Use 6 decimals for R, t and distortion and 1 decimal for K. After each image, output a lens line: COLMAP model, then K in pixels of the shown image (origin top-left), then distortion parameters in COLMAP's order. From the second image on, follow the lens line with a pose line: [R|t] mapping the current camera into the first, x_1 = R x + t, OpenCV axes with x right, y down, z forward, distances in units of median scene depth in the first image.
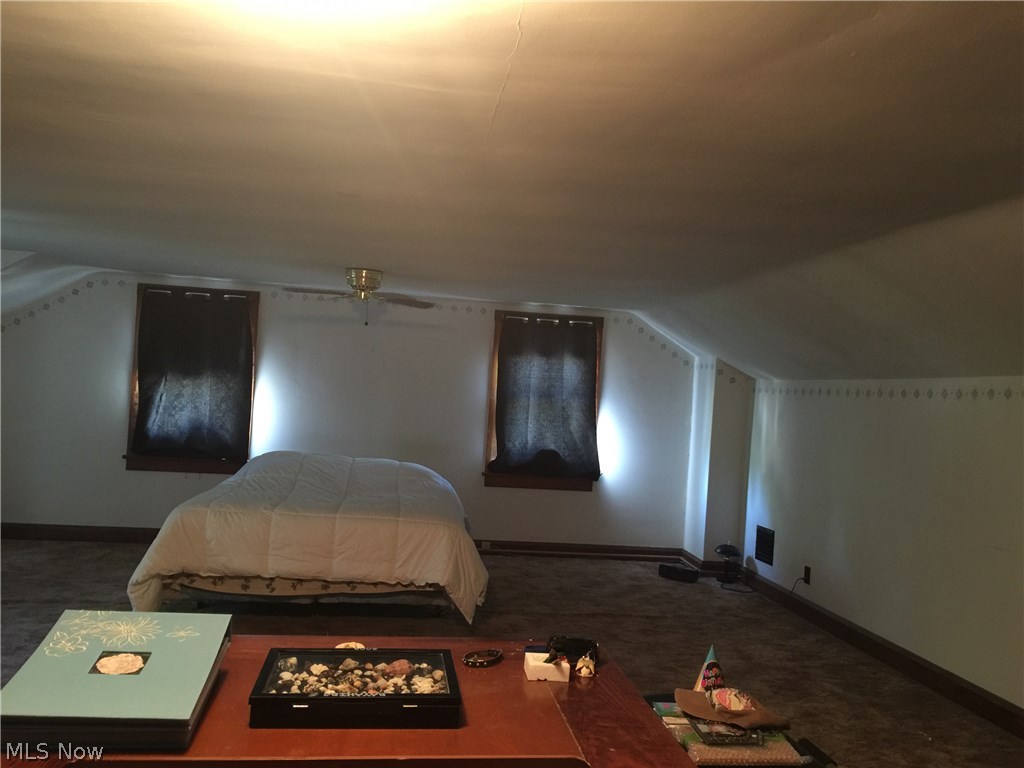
lens RADIAL K [[885.0, 0, 512.0], [0, 885.0, 387.3], [0, 0, 1]] dist [0.076871, -0.098098]
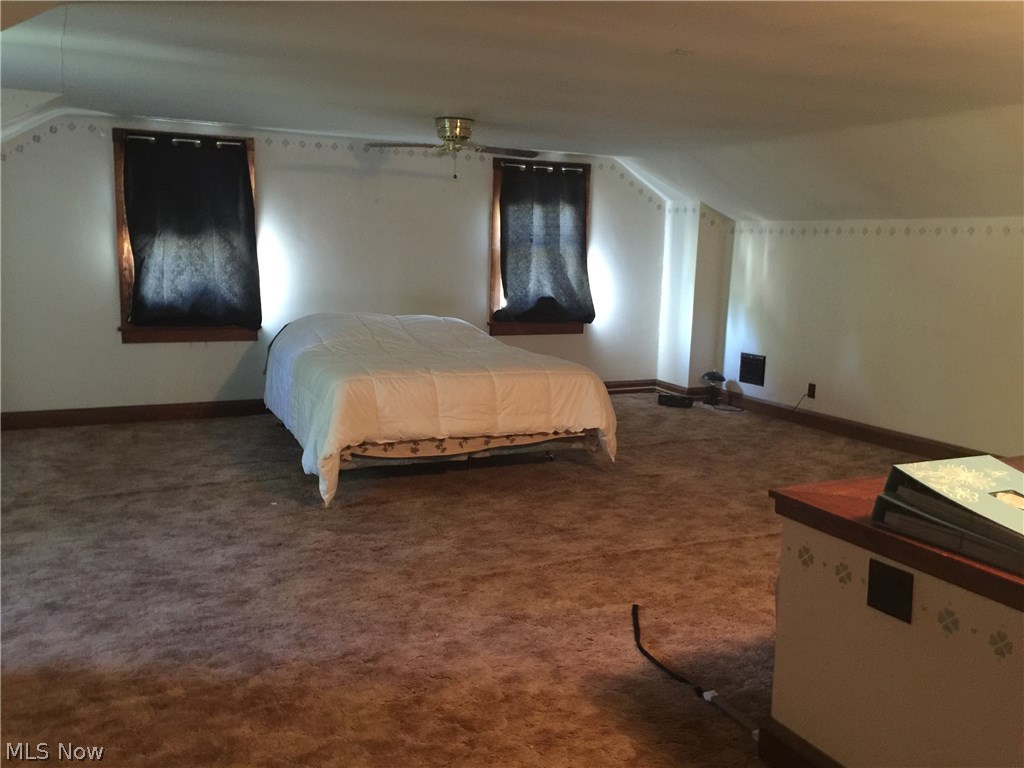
lens RADIAL K [[885.0, 0, 509.2], [0, 885.0, 377.0], [0, 0, 1]] dist [0.076871, -0.098098]
pose [[0.948323, -0.083015, 0.306255, -0.348279], [0.030076, 0.984341, 0.173689, -0.019143], [-0.315879, -0.155502, 0.935970, 0.032363]]
